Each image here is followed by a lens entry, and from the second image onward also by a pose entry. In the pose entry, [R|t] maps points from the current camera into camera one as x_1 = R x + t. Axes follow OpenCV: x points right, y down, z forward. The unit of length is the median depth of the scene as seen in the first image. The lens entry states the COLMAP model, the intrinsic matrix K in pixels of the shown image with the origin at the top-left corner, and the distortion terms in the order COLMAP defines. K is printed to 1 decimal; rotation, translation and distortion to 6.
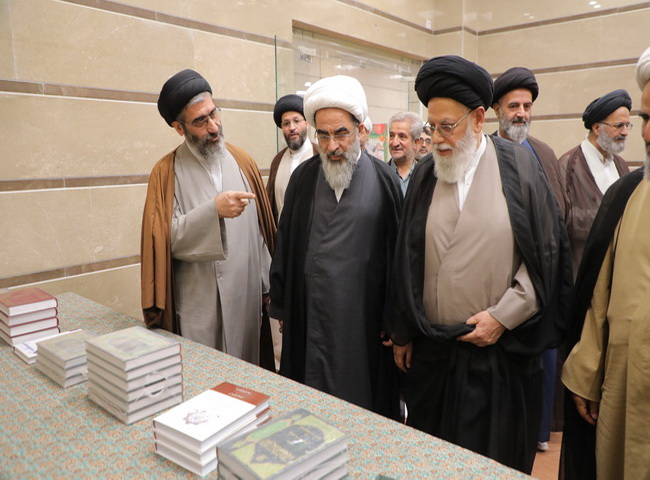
lens RADIAL K [[500.2, 0, 327.3], [0, 500.2, 222.4], [0, 0, 1]] dist [-0.034200, 0.043509]
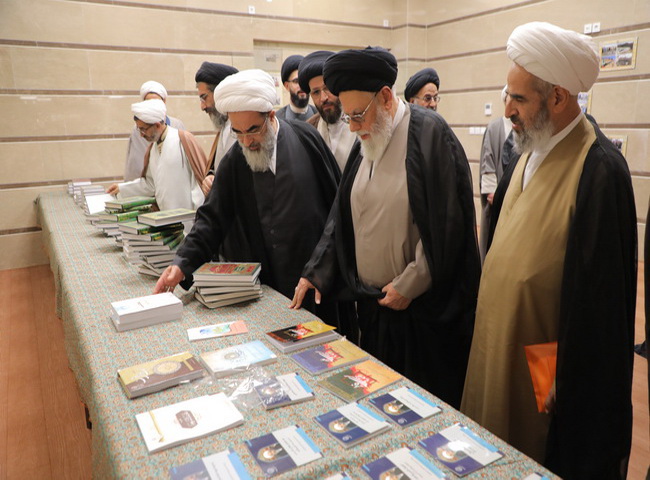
lens RADIAL K [[504.4, 0, 326.5], [0, 504.4, 216.8], [0, 0, 1]] dist [-0.031230, 0.043240]
pose [[0.949412, 0.051615, -0.309762, 0.987263], [-0.033310, 0.997388, 0.064097, 0.092731], [0.312261, -0.050536, 0.948651, -0.747221]]
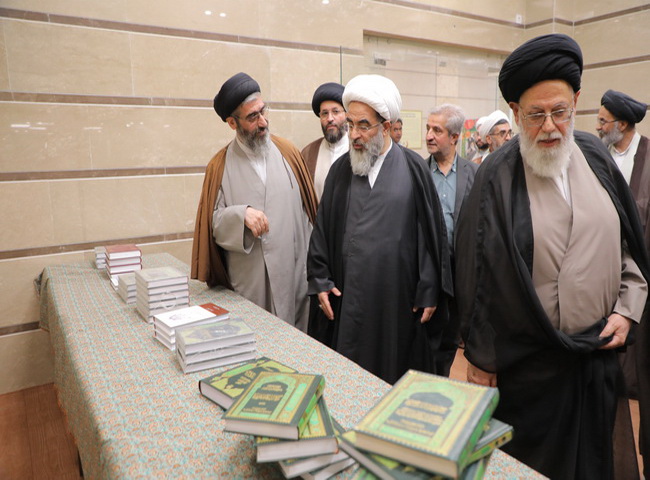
lens RADIAL K [[500.2, 0, 327.3], [0, 500.2, 222.4], [0, 0, 1]] dist [-0.034200, 0.043509]
pose [[0.956847, 0.033490, -0.288655, 0.269766], [-0.031373, 0.999436, 0.011960, 0.027815], [0.288892, -0.002387, 0.957359, -0.152076]]
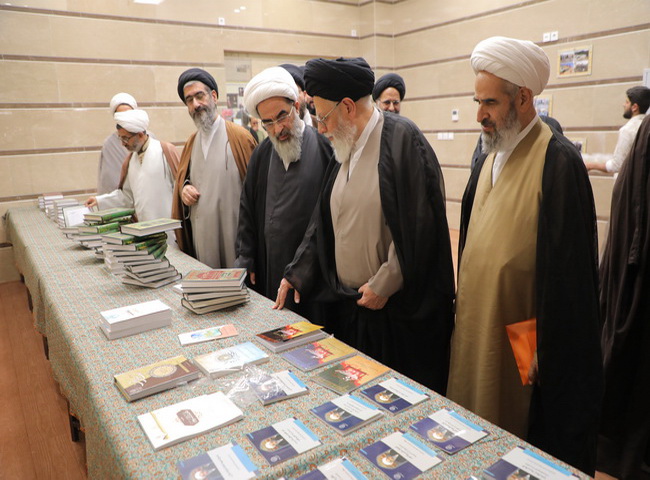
lens RADIAL K [[504.4, 0, 326.5], [0, 504.4, 216.8], [0, 0, 1]] dist [-0.031230, 0.043240]
pose [[0.966727, 0.018930, -0.255108, 0.978979], [-0.007243, 0.998884, 0.046673, 0.097199], [0.255707, -0.043272, 0.965786, -0.779007]]
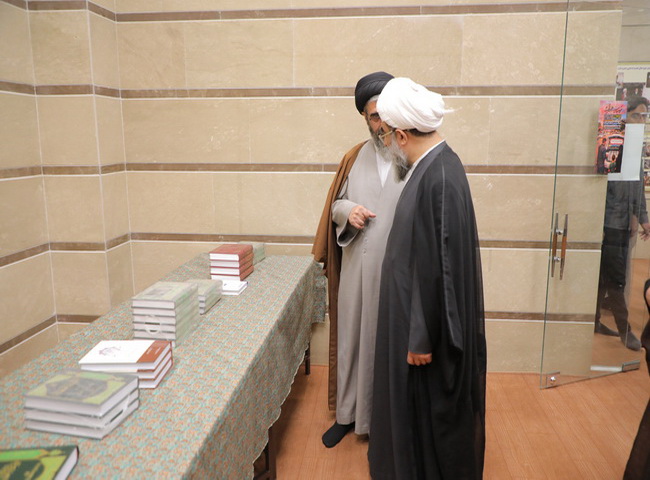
lens RADIAL K [[504.4, 0, 326.5], [0, 504.4, 216.8], [0, 0, 1]] dist [-0.031230, 0.043240]
pose [[0.560475, 0.137424, -0.816690, 0.484220], [-0.120102, 0.989199, 0.084029, -0.063981], [0.819417, 0.050990, 0.570926, 0.299169]]
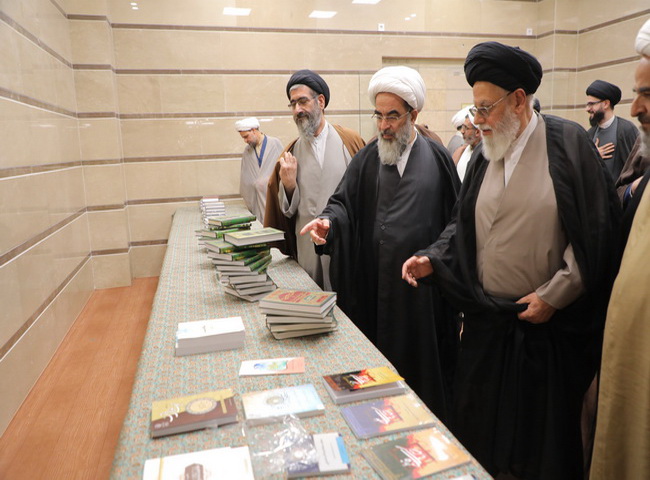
lens RADIAL K [[504.4, 0, 326.5], [0, 504.4, 216.8], [0, 0, 1]] dist [-0.031230, 0.043240]
pose [[0.824013, 0.064940, -0.562836, 1.025750], [-0.053836, 0.997889, 0.036318, 0.088625], [0.564007, 0.000374, 0.825770, -0.630411]]
